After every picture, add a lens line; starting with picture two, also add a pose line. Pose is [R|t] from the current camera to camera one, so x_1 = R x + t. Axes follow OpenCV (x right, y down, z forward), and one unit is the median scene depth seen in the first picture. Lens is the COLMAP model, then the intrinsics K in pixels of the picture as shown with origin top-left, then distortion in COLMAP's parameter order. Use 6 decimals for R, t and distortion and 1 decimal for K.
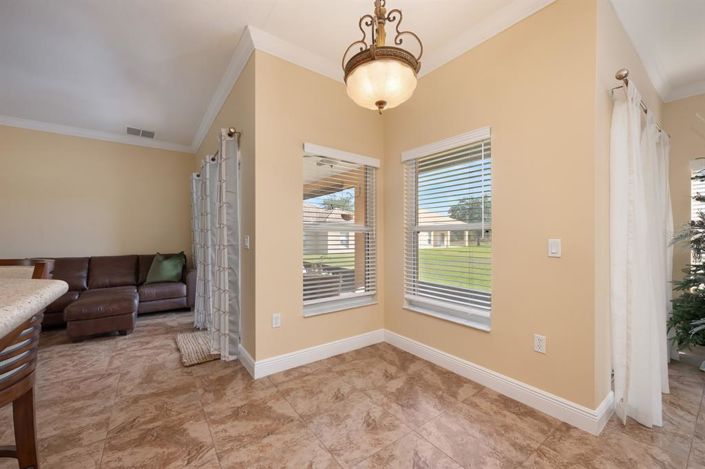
lens RADIAL K [[277.4, 0, 341.9], [0, 277.4, 239.2], [0, 0, 1]] dist [-0.000092, -0.000019]
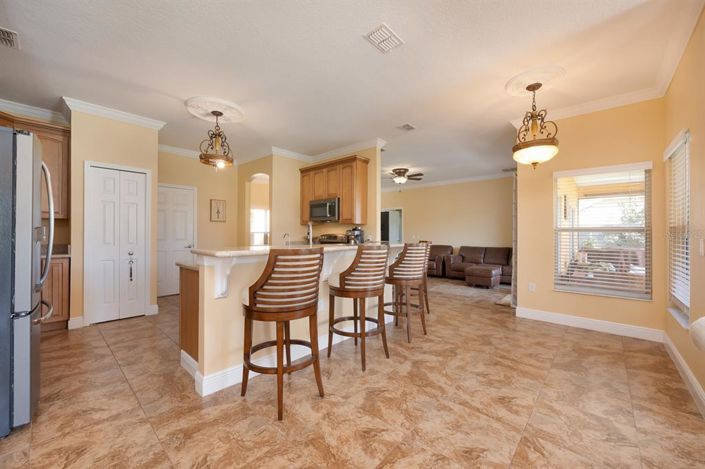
lens RADIAL K [[279.3, 0, 350.9], [0, 279.3, 233.5], [0, 0, 1]] dist [0.000488, 0.000012]
pose [[0.208980, 0.002359, -0.977917, 0.950622], [-0.024220, 0.999703, -0.002765, 0.006802], [0.977620, 0.024263, 0.208975, -0.325453]]
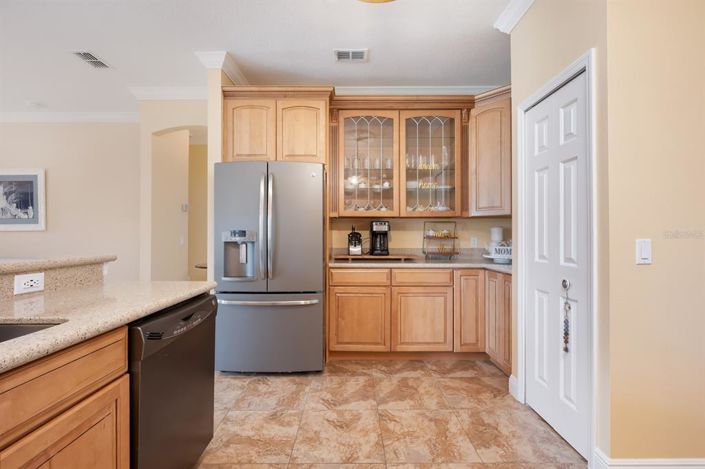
lens RADIAL K [[316.2, 0, 352.5], [0, 316.2, 234.5], [0, 0, 1]] dist [0.001503, 0.000294]
pose [[-0.813973, 0.004445, 0.580885, -0.581975], [0.013985, 0.999831, 0.011945, 0.009866], [-0.580734, 0.017847, -0.813898, -0.333769]]
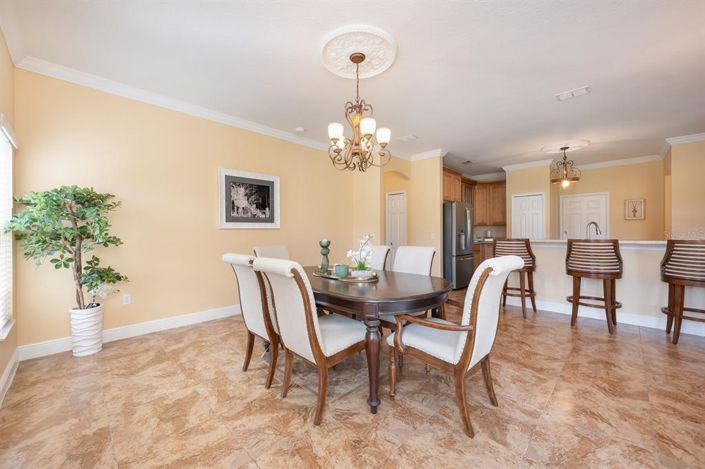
lens RADIAL K [[279.3, 0, 350.9], [0, 279.3, 233.5], [0, 0, 1]] dist [0.000488, 0.000012]
pose [[-0.987899, 0.008527, -0.154862, 1.248756], [0.005807, 0.999821, 0.018010, -0.008121], [0.154988, 0.016892, -0.987772, 0.875676]]
